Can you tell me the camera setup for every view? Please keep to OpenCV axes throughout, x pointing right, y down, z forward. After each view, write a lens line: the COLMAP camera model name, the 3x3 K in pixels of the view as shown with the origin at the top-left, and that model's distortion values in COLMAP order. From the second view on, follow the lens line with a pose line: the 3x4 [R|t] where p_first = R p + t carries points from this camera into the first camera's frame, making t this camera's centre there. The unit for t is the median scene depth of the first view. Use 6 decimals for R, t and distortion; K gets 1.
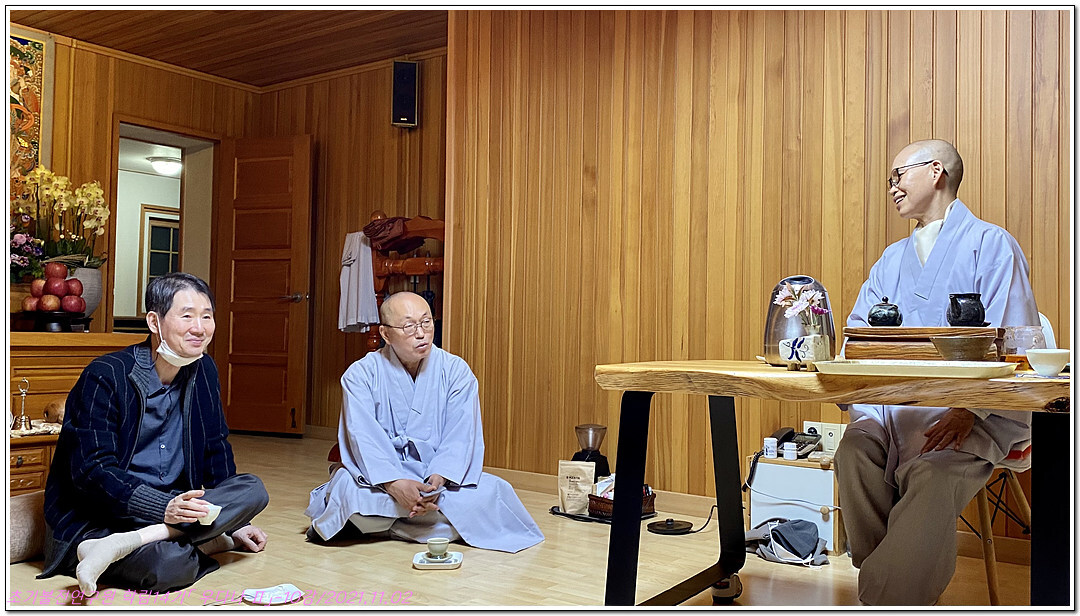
lens RADIAL K [[929.3, 0, 589.4], [0, 929.3, 297.6], [0, 0, 1]] dist [0.009362, 0.013922]
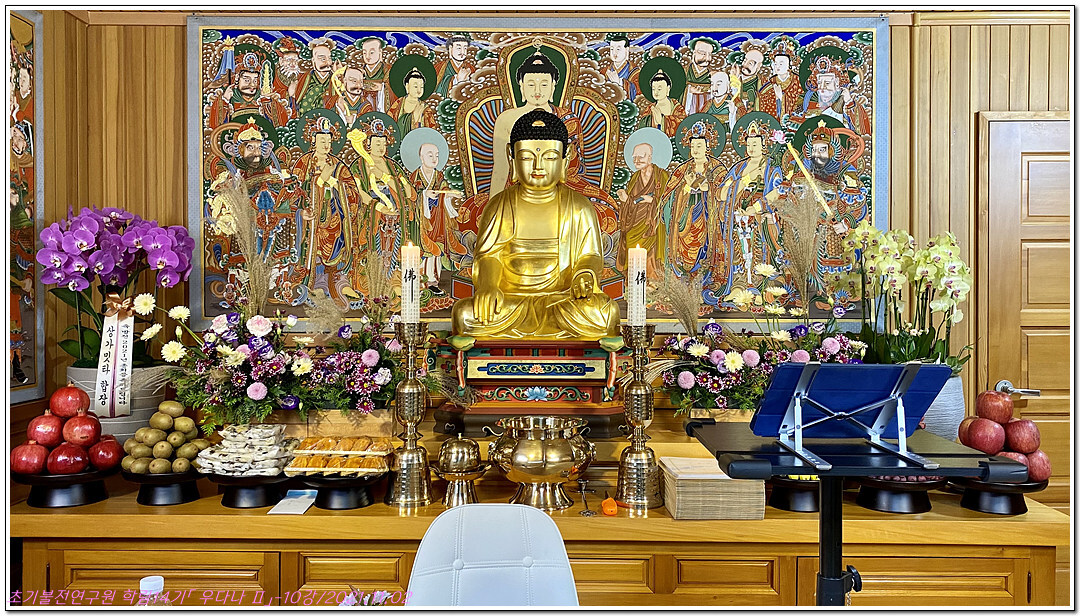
lens RADIAL K [[878.4, 0, 542.5], [0, 878.4, 300.2], [0, 0, 1]] dist [0.062134, -0.098103]
pose [[0.575547, -0.014044, -0.817648, -0.231986], [0.040912, 0.999095, 0.011637, -0.109465], [0.816745, -0.040149, 0.575601, 0.498675]]
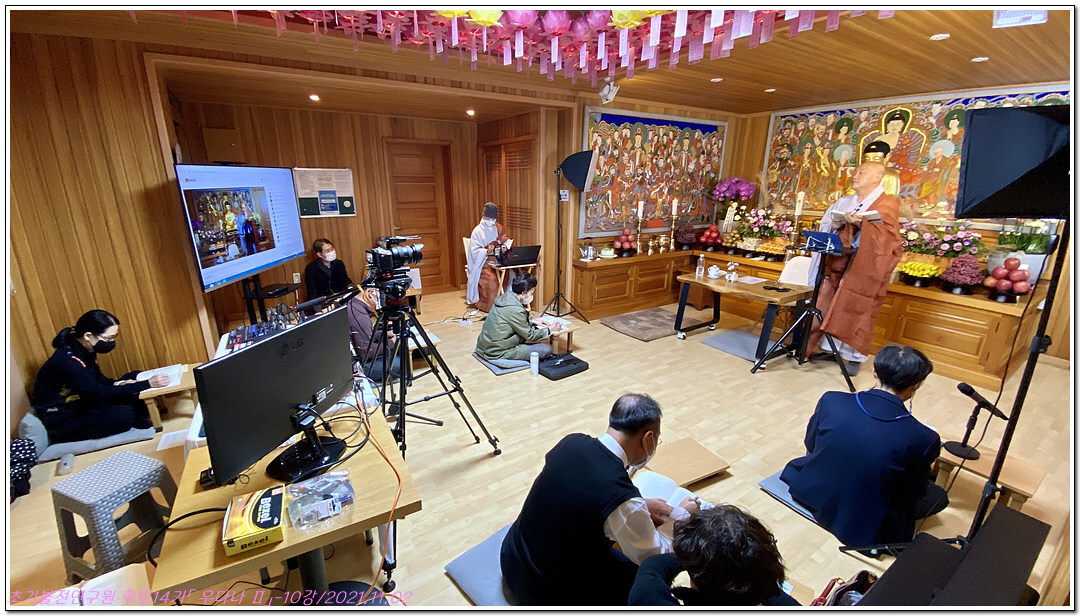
lens RADIAL K [[420.3, 0, 520.0], [0, 420.3, 320.6], [0, 0, 1]] dist [-0.031465, -0.002277]
pose [[-0.411343, 0.271324, -0.870161, 0.425588], [0.032942, 0.958469, 0.283287, -0.149337], [0.910885, 0.087863, -0.403198, 0.573517]]
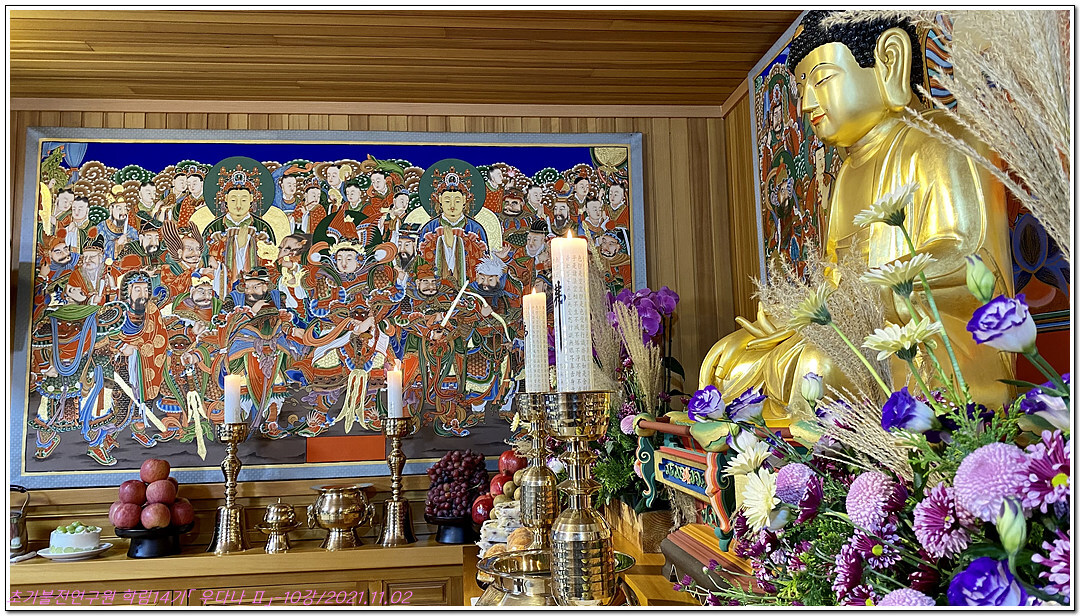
lens RADIAL K [[726.4, 0, 561.7], [0, 726.4, 322.1], [0, 0, 1]] dist [-0.036184, 0.017465]
pose [[-0.739069, -0.063922, -0.670590, -0.530703], [0.040706, 0.989431, -0.139177, -0.079345], [0.672399, -0.130159, -0.728656, 1.005109]]
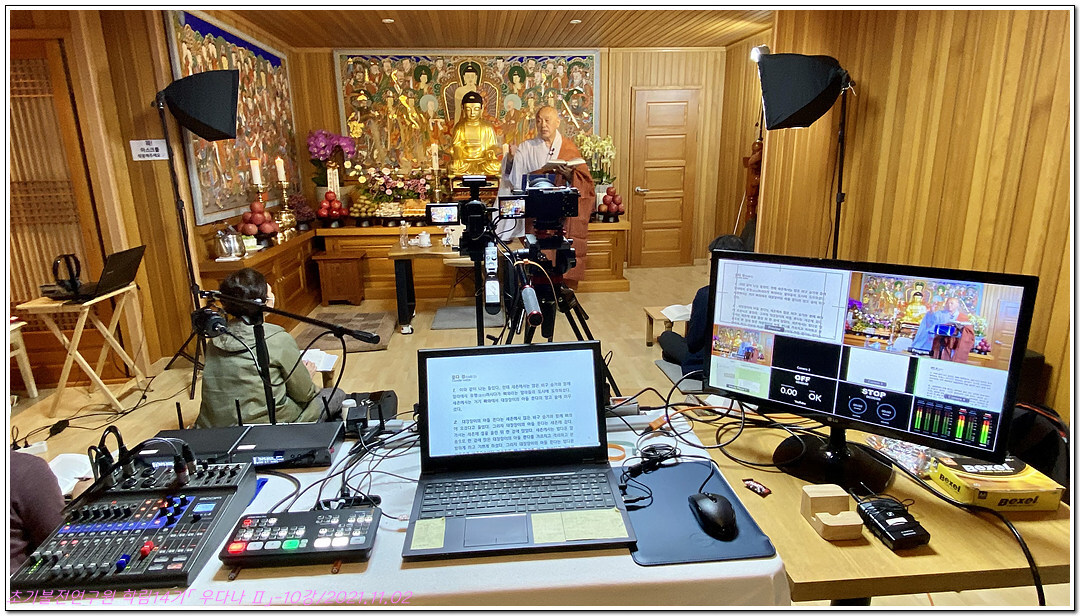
lens RADIAL K [[601.5, 0, 536.5], [0, 601.5, 314.3], [0, 0, 1]] dist [0.026930, -0.005886]
pose [[0.657496, 0.167645, -0.734570, 0.364151], [0.056651, 0.961173, 0.270068, -0.128995], [0.751325, -0.219183, 0.622471, 0.066244]]
